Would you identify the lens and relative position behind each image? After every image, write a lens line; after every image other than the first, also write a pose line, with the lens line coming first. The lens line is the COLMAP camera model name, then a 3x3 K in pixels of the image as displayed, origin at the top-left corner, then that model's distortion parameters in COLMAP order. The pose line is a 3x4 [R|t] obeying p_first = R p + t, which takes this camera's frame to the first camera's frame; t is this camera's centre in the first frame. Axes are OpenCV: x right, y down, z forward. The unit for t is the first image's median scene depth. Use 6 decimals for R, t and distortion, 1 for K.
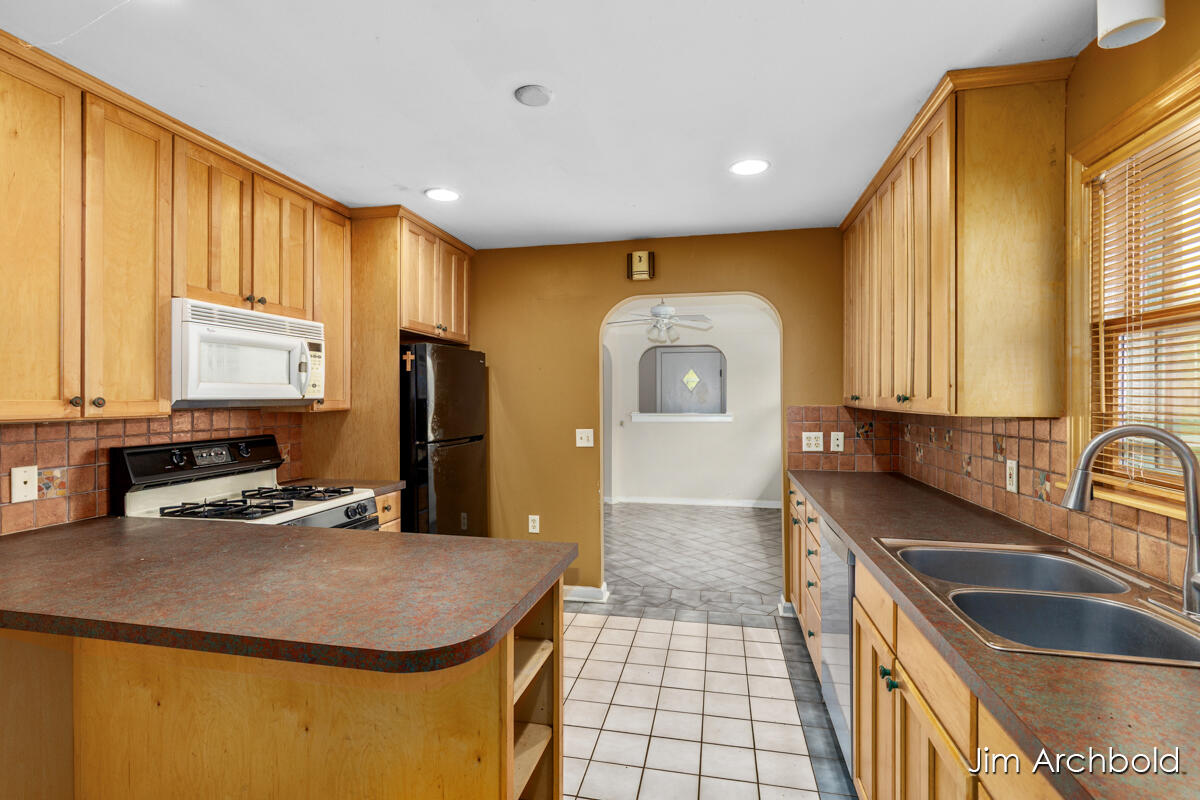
lens RADIAL K [[577.6, 0, 599.7], [0, 577.6, 395.6], [0, 0, 1]] dist [-0.004998, -0.000816]
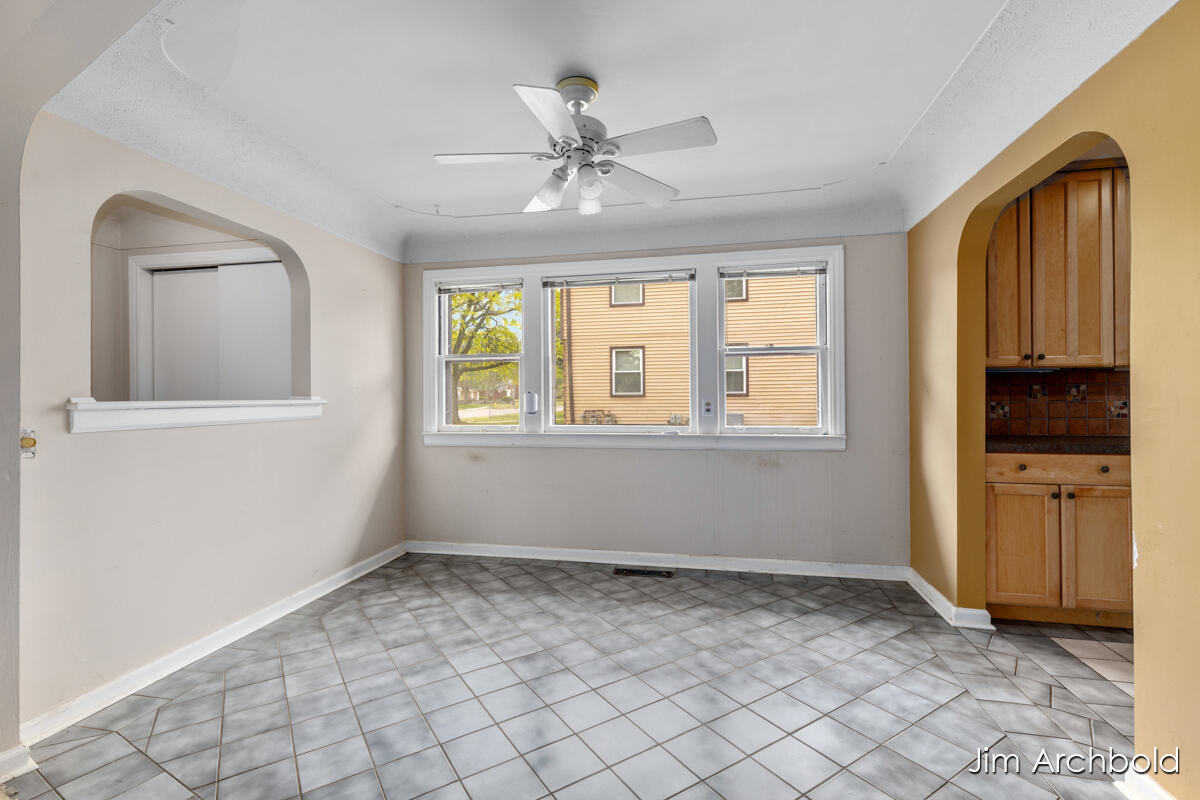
lens RADIAL K [[543.0, 0, 605.8], [0, 543.0, 396.6], [0, 0, 1]] dist [0.009685, -0.002094]
pose [[-0.002390, -0.000682, 0.999997, -0.550566], [0.004171, 0.999991, 0.000692, 0.076772], [-0.999988, 0.004172, -0.002387, 1.952907]]
